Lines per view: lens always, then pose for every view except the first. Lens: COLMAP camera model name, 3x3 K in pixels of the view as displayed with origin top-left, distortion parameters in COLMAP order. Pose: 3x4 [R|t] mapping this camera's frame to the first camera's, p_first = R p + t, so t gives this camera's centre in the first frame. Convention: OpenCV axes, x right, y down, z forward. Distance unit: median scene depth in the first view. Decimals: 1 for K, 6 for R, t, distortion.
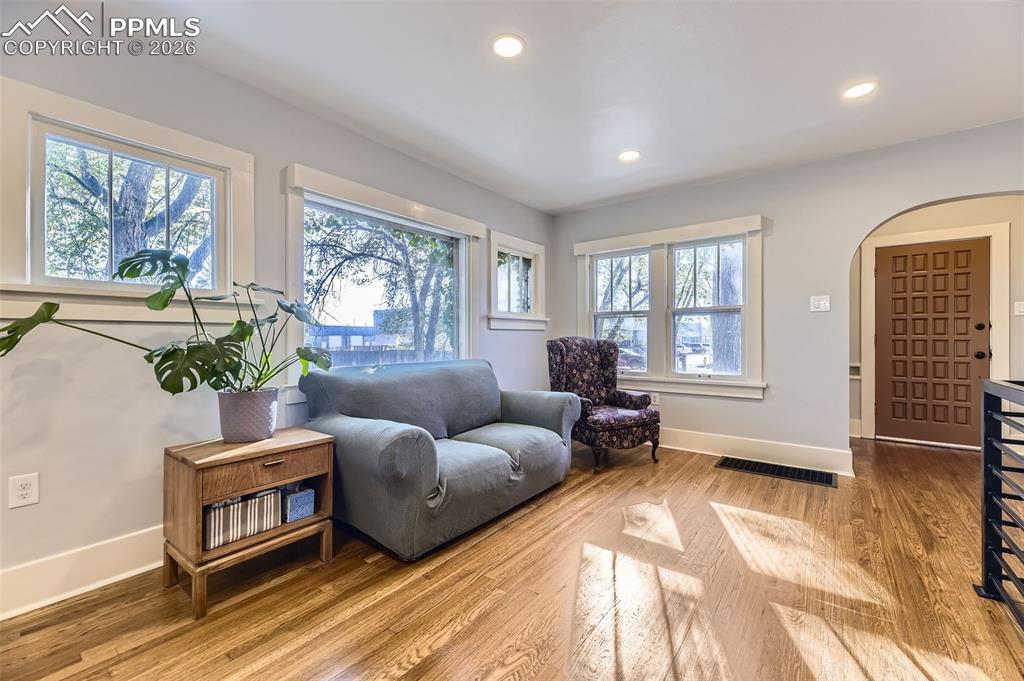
lens RADIAL K [[414.6, 0, 517.9], [0, 414.6, 339.3], [0, 0, 1]] dist [0.009820, -0.000881]
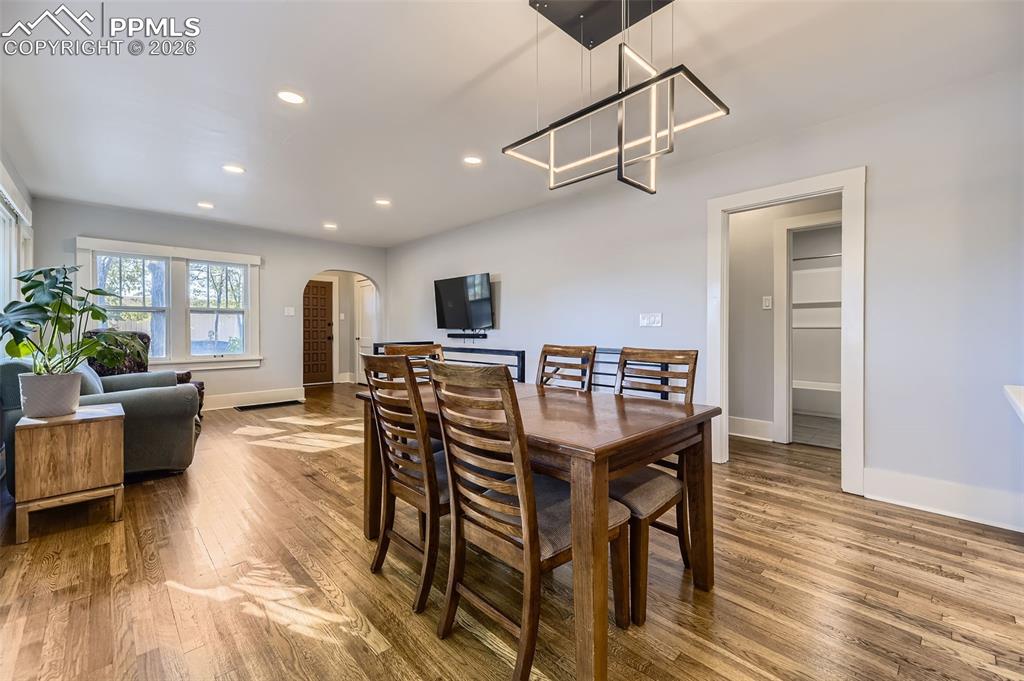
lens RADIAL K [[414.6, 0, 517.9], [0, 414.6, 339.3], [0, 0, 1]] dist [0.009820, -0.000881]
pose [[0.149501, -0.021366, 0.988531, -0.901216], [-0.000638, 0.999764, 0.021705, -0.002381], [-0.988761, -0.003875, 0.149452, -0.271668]]
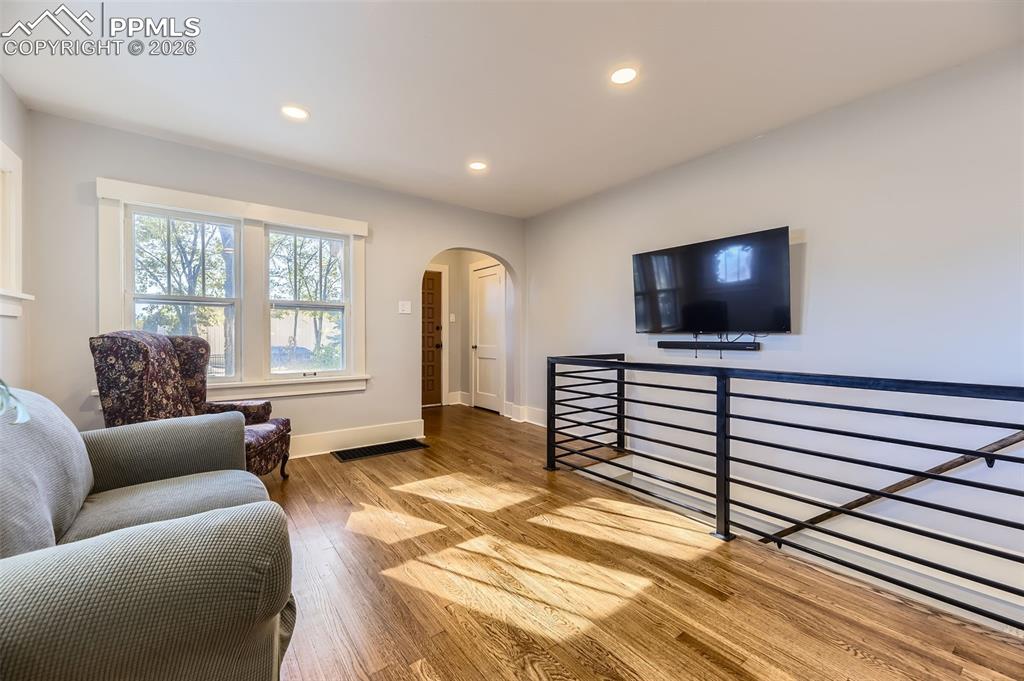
lens RADIAL K [[414.6, 0, 517.9], [0, 414.6, 339.3], [0, 0, 1]] dist [0.009820, -0.000881]
pose [[0.275096, -0.006074, 0.961398, -0.360930], [-0.003453, 0.999967, 0.007305, 0.000213], [-0.961411, -0.005329, 0.275066, 0.304152]]
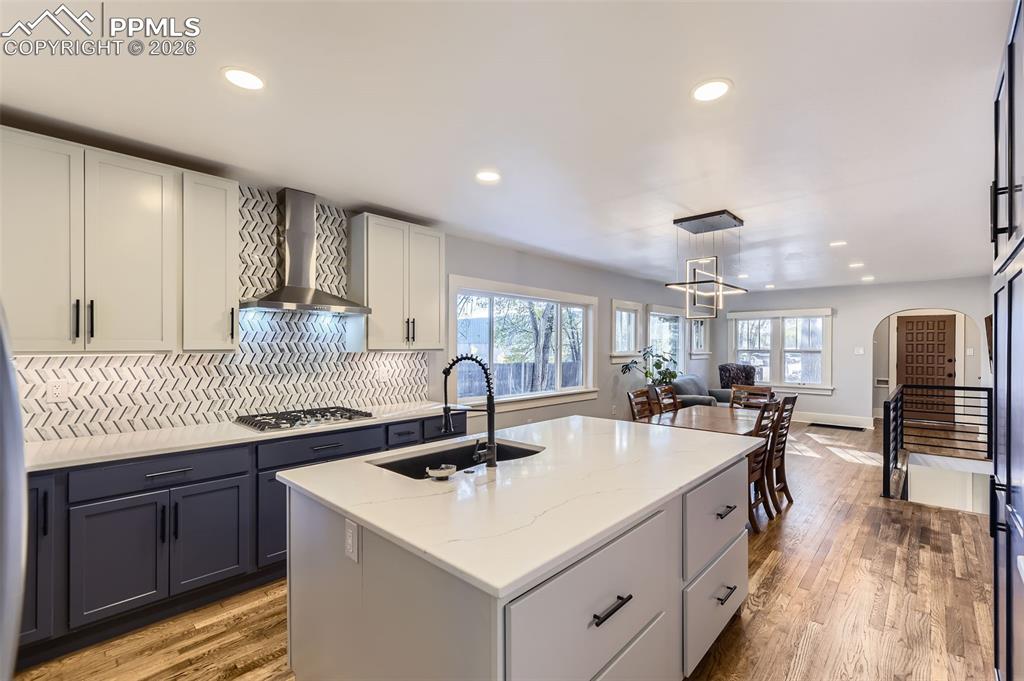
lens RADIAL K [[446.2, 0, 517.9], [0, 446.2, 345.3], [0, 0, 1]] dist [-0.003346, -0.000180]
pose [[0.994875, 0.006439, -0.100903, -0.760456], [-0.006905, 0.999967, -0.004273, -0.086508], [0.100872, 0.004948, 0.994887, -1.394235]]
